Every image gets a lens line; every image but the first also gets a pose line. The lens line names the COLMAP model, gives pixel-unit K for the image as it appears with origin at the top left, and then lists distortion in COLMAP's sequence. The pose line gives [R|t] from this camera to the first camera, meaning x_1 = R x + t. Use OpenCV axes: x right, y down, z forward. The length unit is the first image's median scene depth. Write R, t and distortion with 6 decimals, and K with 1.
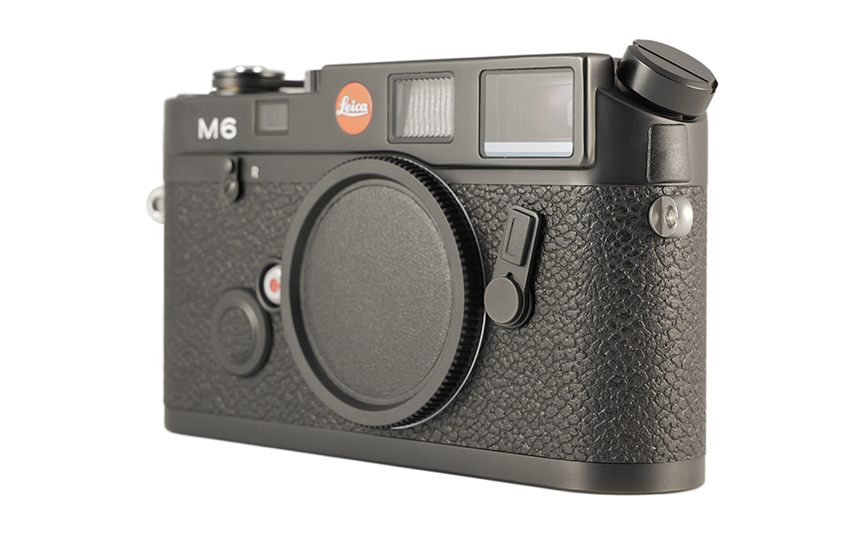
lens RADIAL K [[1755.3, 0, 422.0], [0, 1755.3, 277.5], [0, 0, 1]] dist [0.006369, 0.021816]
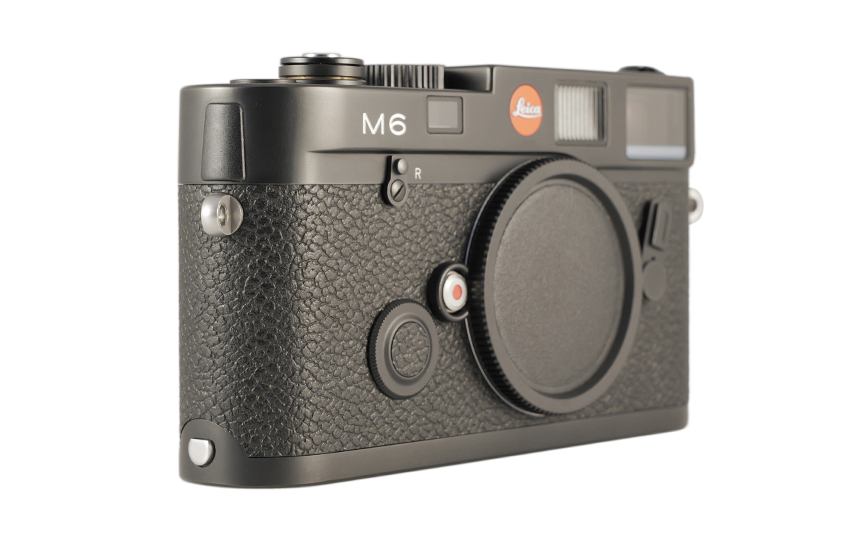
lens RADIAL K [[1792.9, 0, 422.0], [0, 1792.9, 277.5], [0, 0, 1]] dist [-0.430613, -0.034865]
pose [[0.142388, -0.068517, 0.987437, -1.021365], [0.055756, 0.996573, 0.061111, -0.062462], [-0.988239, 0.046354, 0.145720, 0.862434]]
